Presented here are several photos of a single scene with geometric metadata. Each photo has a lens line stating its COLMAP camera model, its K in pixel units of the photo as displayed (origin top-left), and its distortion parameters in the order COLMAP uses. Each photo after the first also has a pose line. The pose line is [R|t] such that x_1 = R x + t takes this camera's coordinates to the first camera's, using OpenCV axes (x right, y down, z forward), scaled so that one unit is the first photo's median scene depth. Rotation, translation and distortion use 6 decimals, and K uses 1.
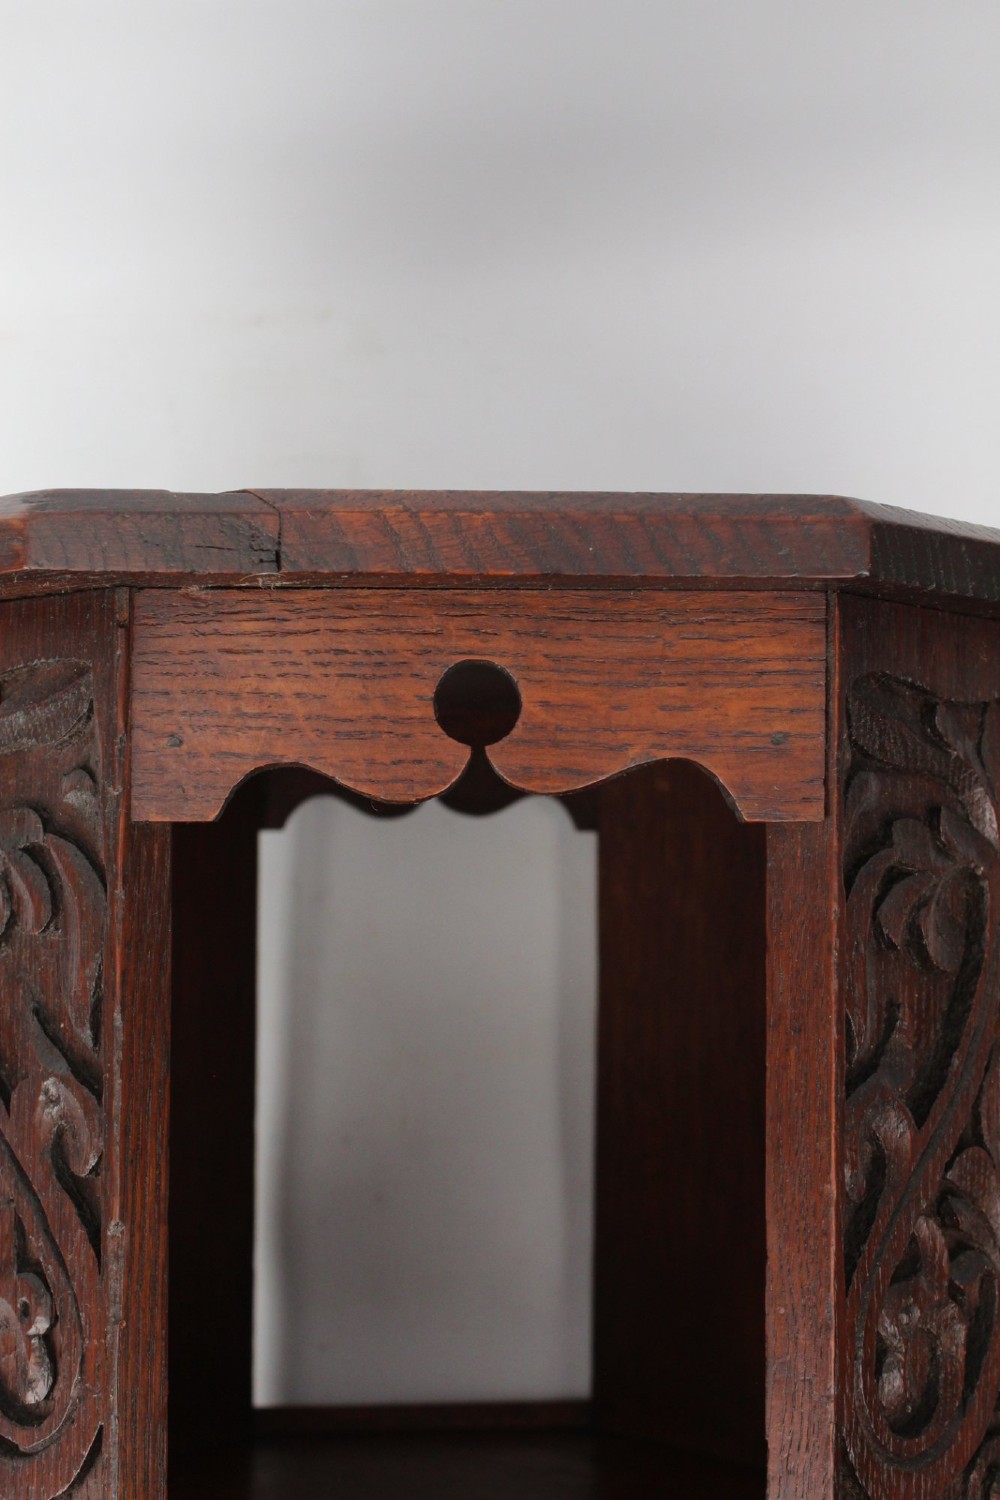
lens RADIAL K [[2106.5, 0, 503.4], [0, 2106.5, 749.0], [0, 0, 1]] dist [-0.048381, 0.000000]
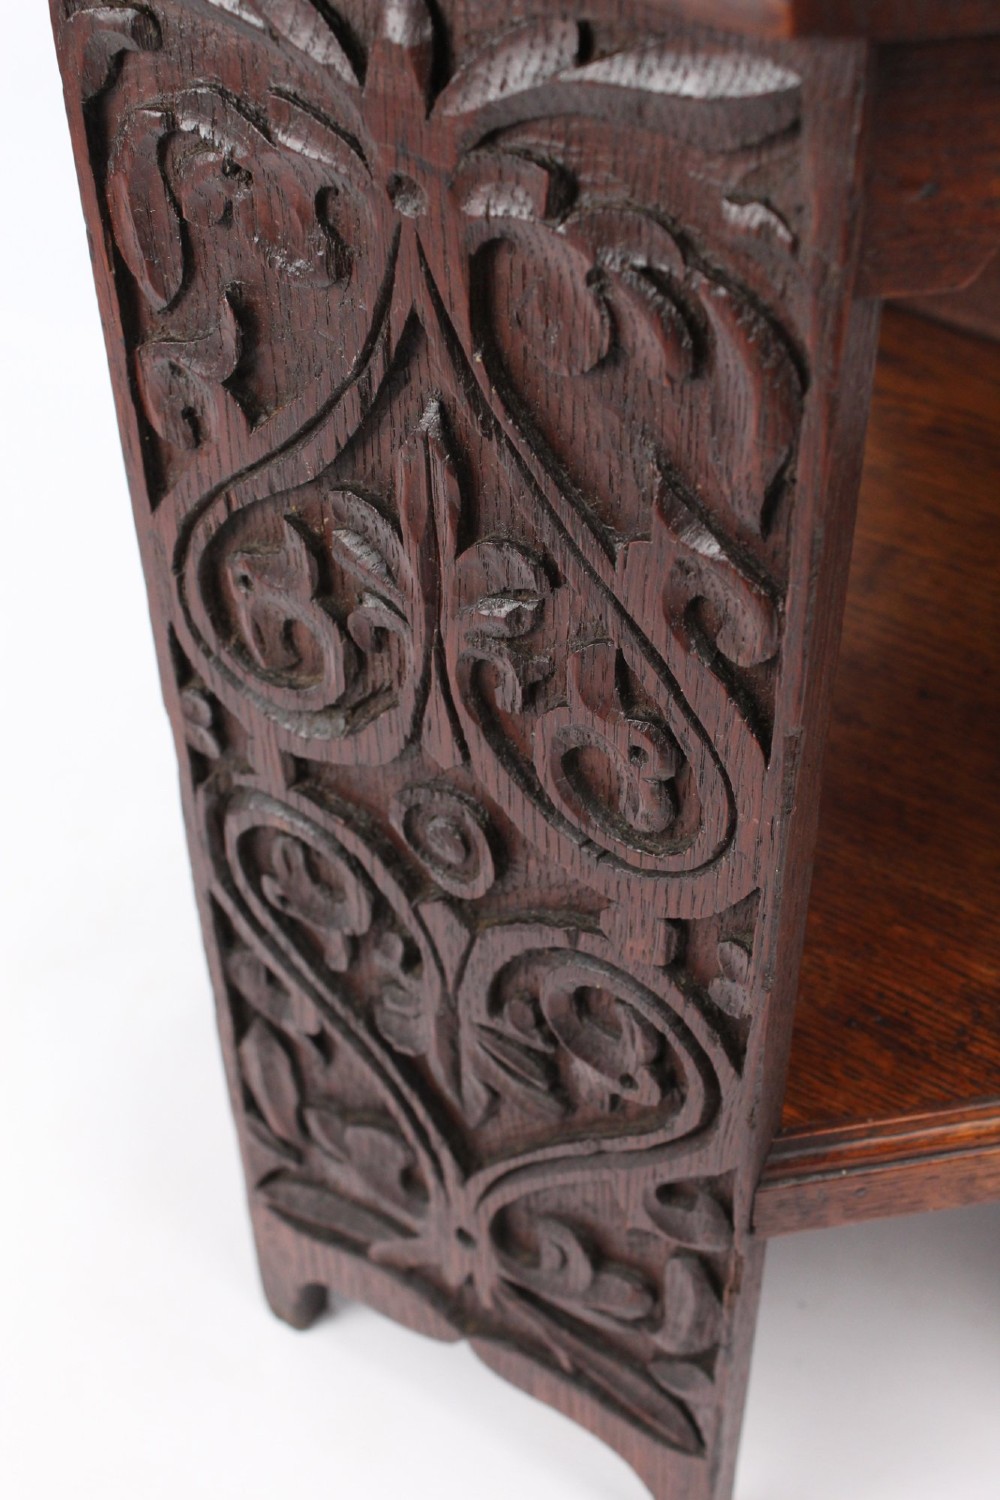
lens RADIAL K [[2106.5, 0, 503.0], [0, 2106.5, 759.0], [0, 0, 1]] dist [-0.048381, 0.000000]
pose [[0.993395, -0.088226, 0.073365, -0.354869], [0.008625, 0.694981, 0.718976, -0.360224], [-0.114420, -0.713595, 0.691152, 0.416251]]
